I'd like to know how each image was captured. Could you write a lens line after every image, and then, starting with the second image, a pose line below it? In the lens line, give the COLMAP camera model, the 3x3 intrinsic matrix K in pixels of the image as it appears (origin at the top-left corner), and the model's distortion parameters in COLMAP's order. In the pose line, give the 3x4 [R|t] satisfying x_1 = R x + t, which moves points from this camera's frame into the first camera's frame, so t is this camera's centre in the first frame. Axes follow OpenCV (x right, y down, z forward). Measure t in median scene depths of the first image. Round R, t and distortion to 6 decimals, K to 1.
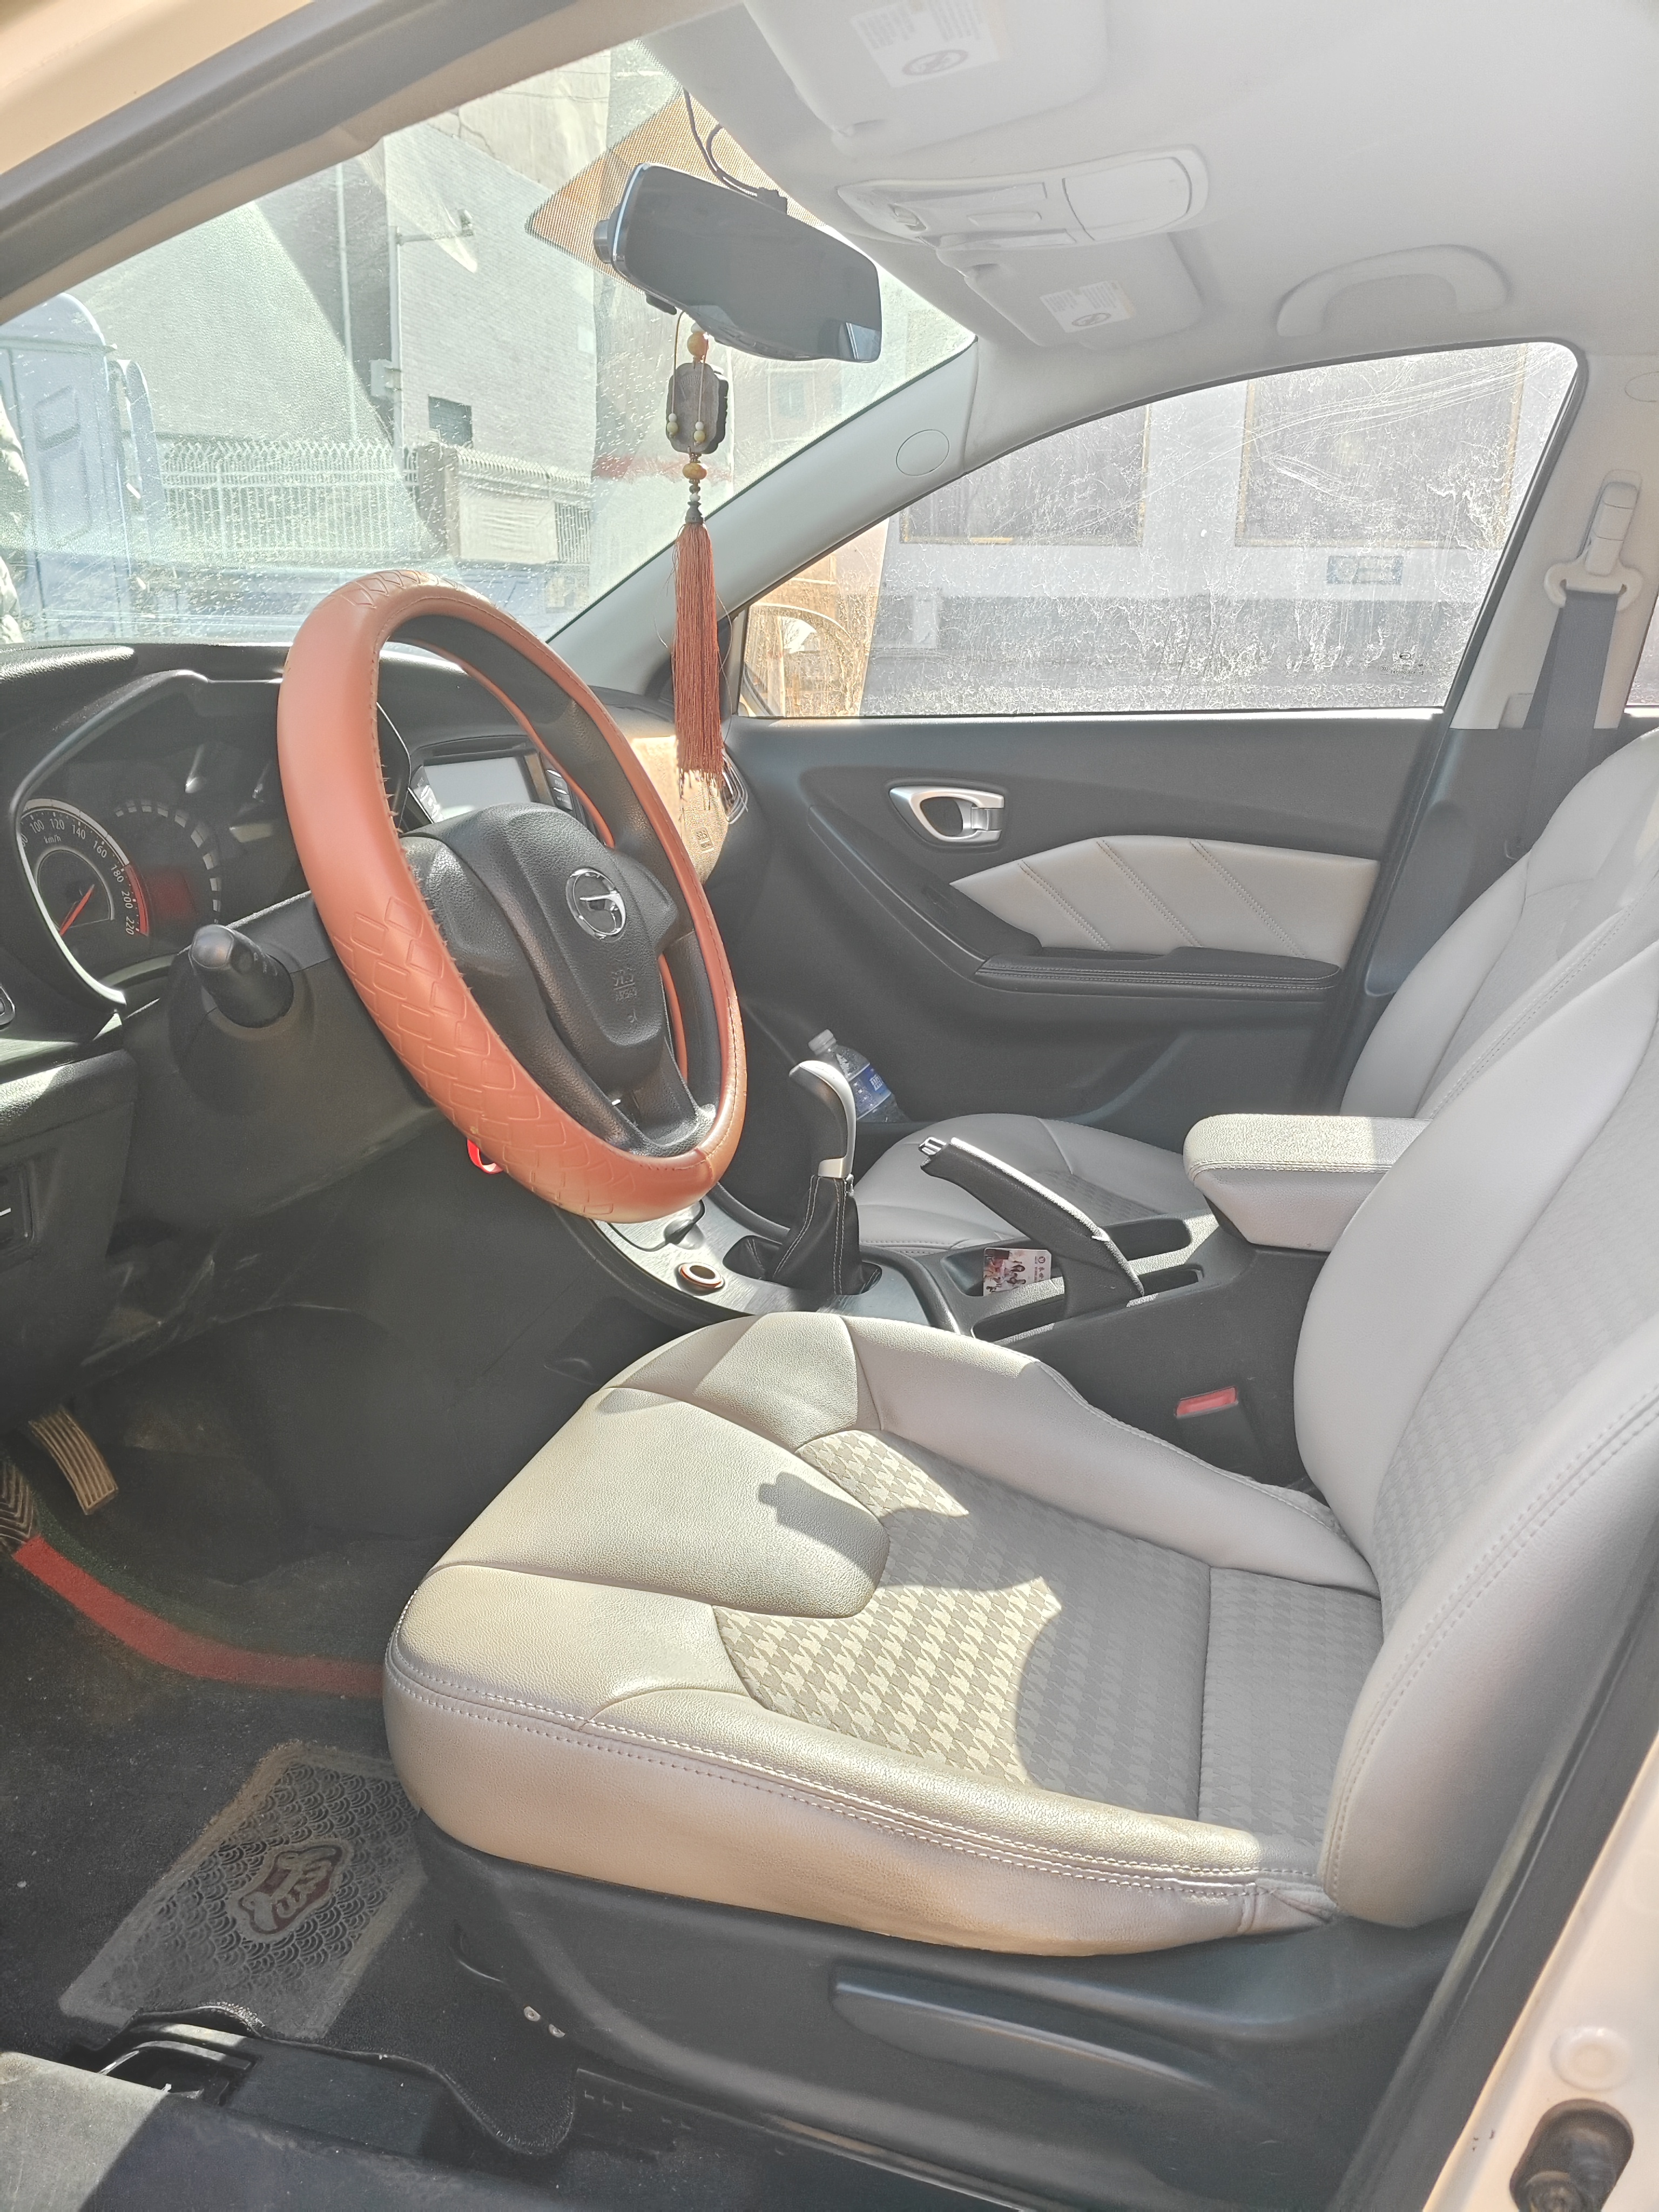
lens RADIAL K [[1694.5, 0, 832.9], [0, 1694.5, 1105.9], [0, 0, 1]] dist [0.022156, -0.042828]
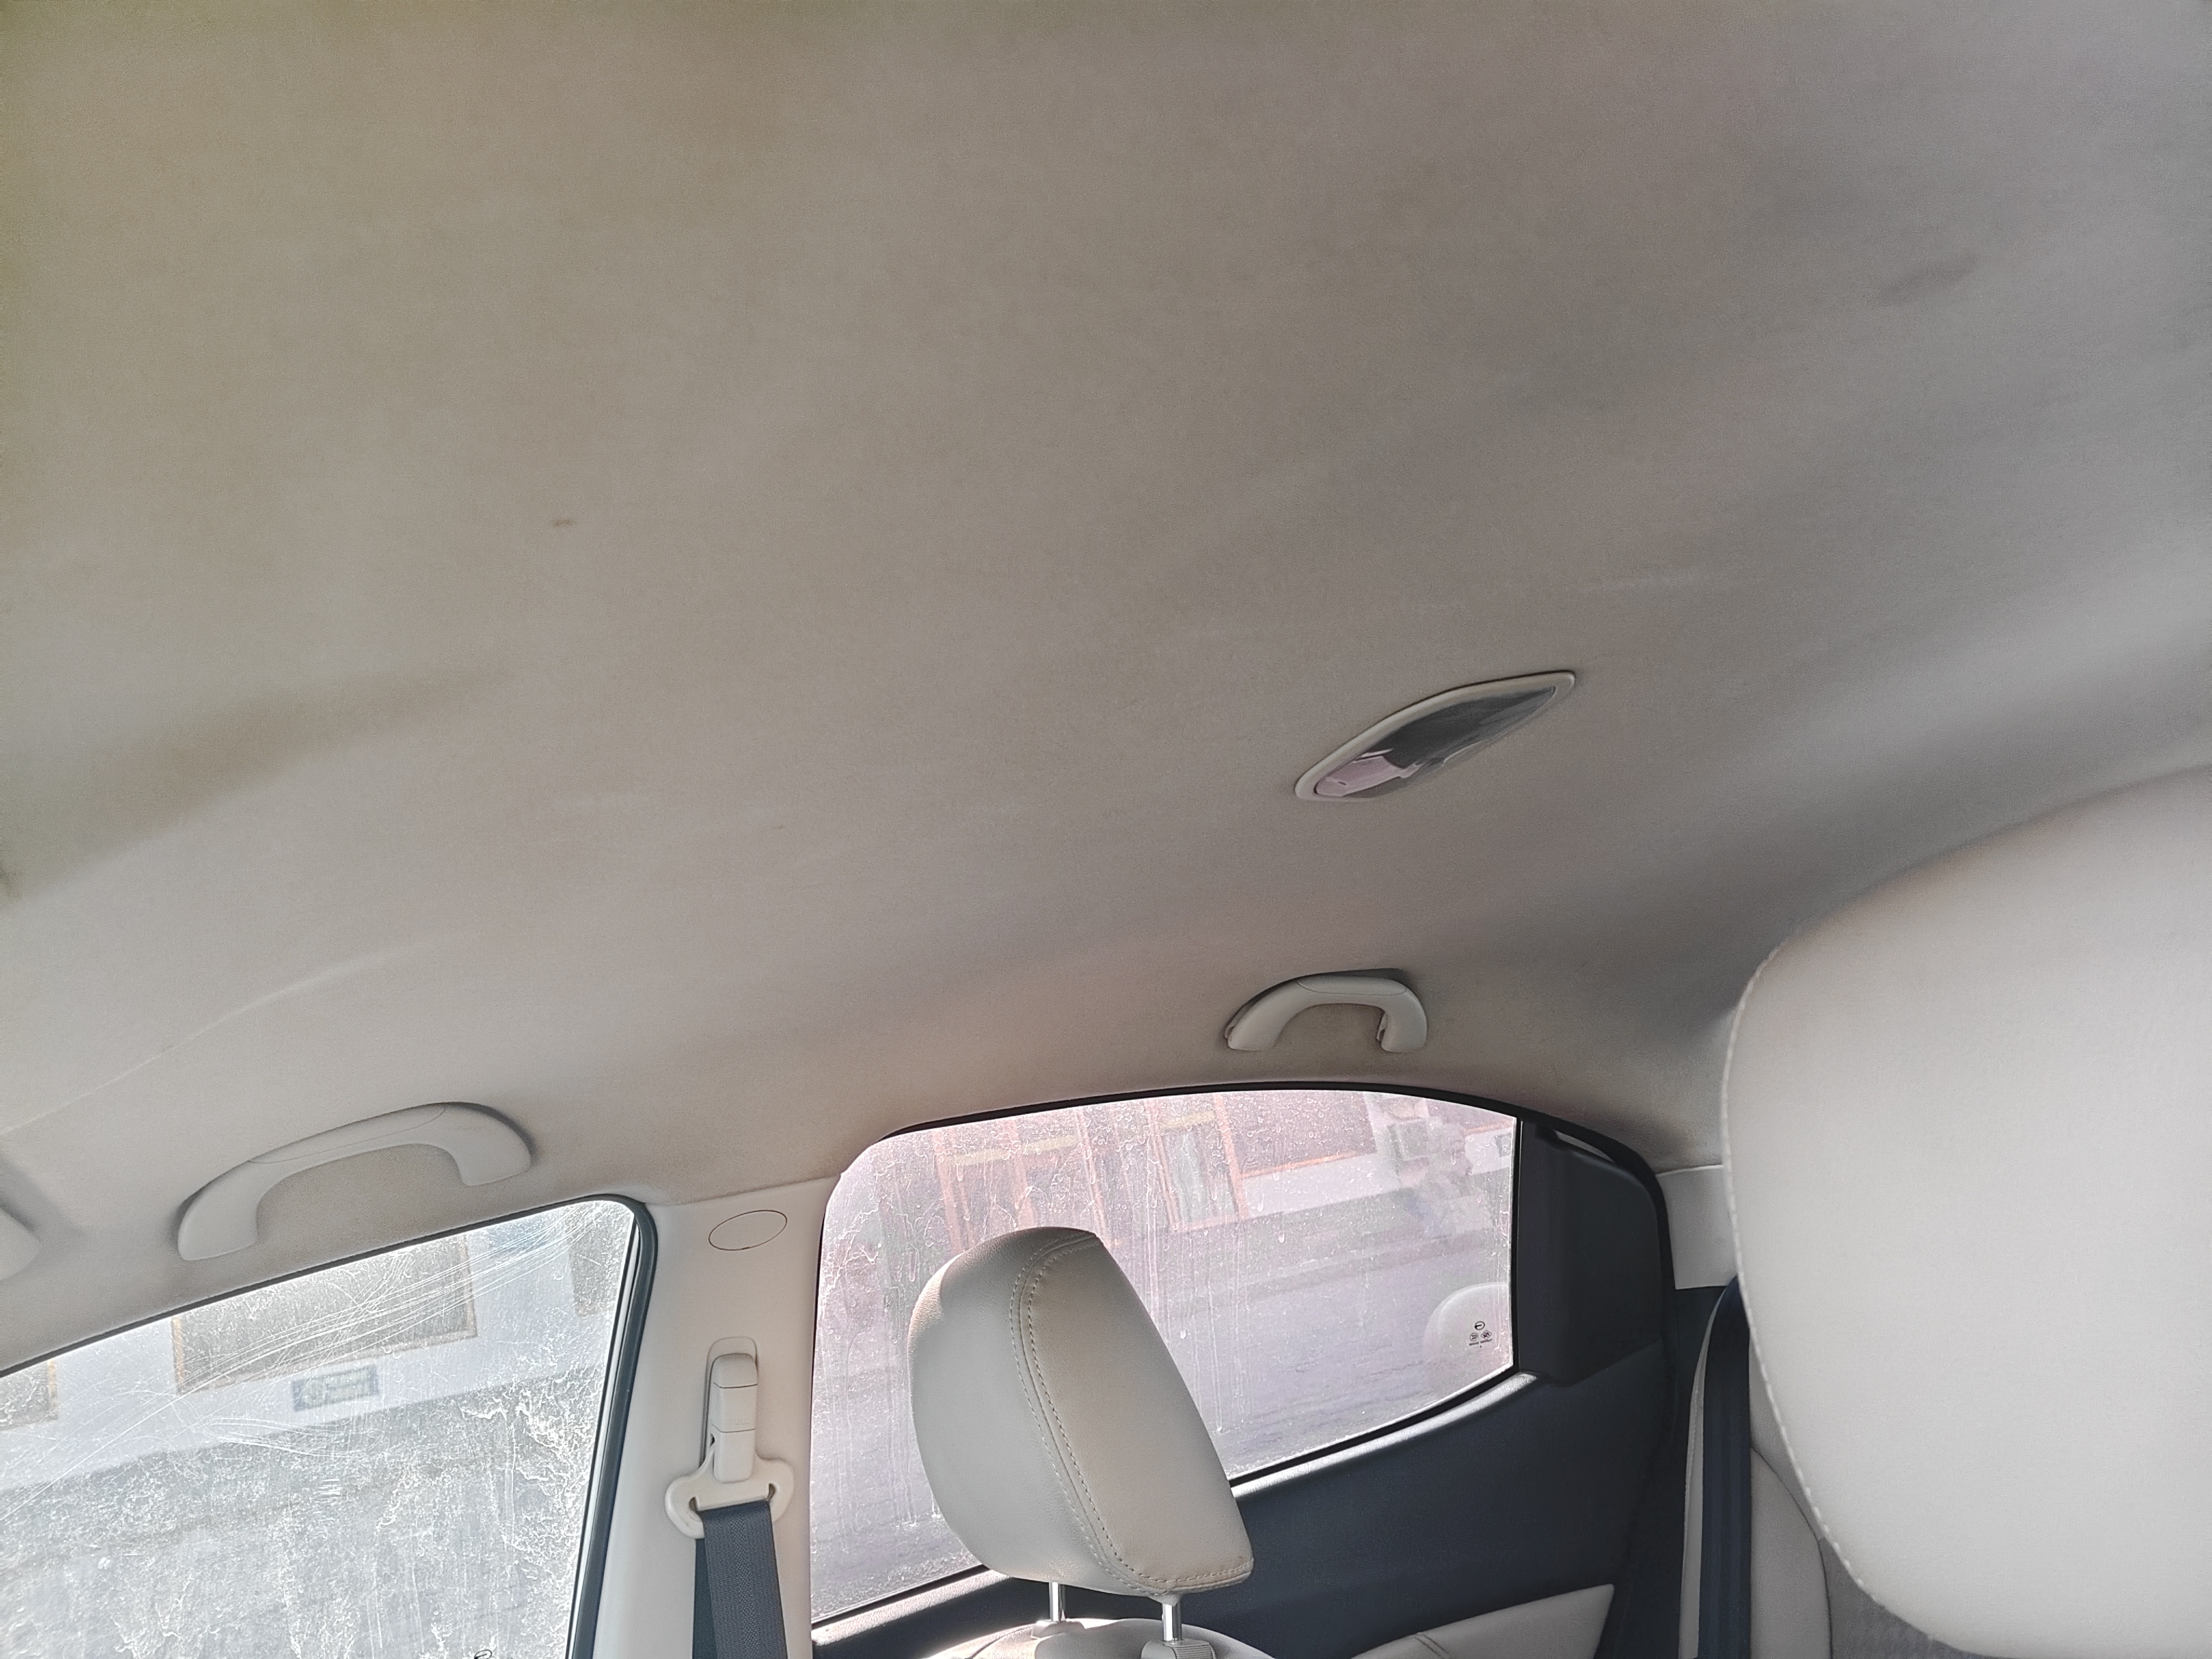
lens RADIAL K [[1694.5, 0, 1106.2], [0, 1694.5, 825.5], [0, 0, 1]] dist [0.022156, -0.042828]
pose [[0.740786, -0.016043, 0.671550, 0.089484], [0.392663, 0.821471, -0.413523, -0.180208], [-0.545025, 0.570025, 0.614833, 0.315302]]
